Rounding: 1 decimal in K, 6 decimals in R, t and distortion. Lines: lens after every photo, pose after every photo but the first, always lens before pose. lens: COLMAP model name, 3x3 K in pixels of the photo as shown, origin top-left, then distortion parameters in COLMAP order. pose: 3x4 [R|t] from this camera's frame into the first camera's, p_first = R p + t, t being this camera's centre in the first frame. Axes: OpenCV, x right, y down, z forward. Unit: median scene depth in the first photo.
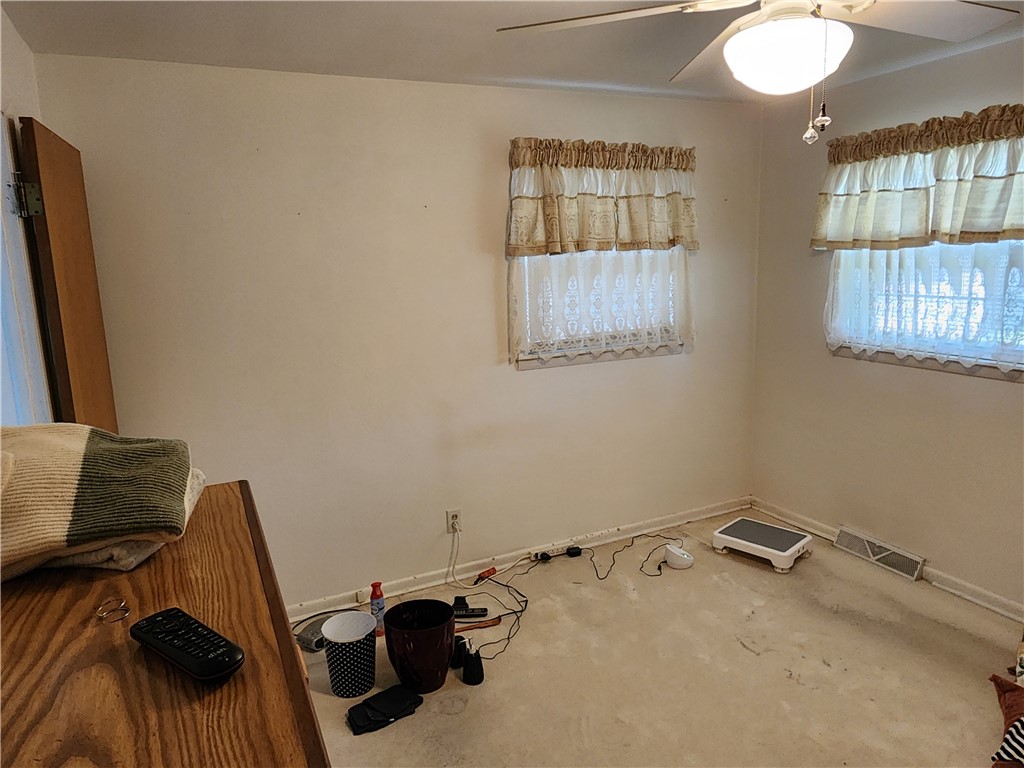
lens RADIAL K [[686.5, 0, 510.9], [0, 686.5, 381.5], [0, 0, 1]] dist [0.002115, -0.003979]
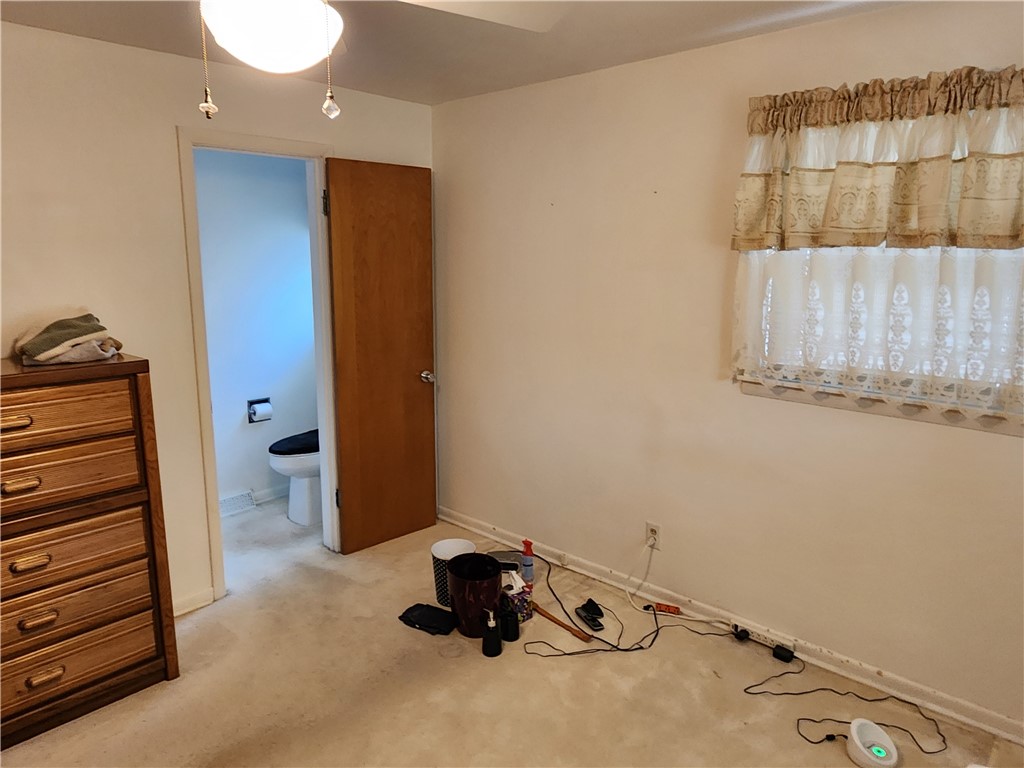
lens RADIAL K [[686.5, 0, 509.4], [0, 686.5, 384.6], [0, 0, 1]] dist [0.002115, -0.003979]
pose [[0.367864, 0.216455, -0.904336, 0.636980], [-0.181656, 0.970520, 0.158403, -0.104815], [0.911964, 0.106007, 0.396339, 0.439276]]
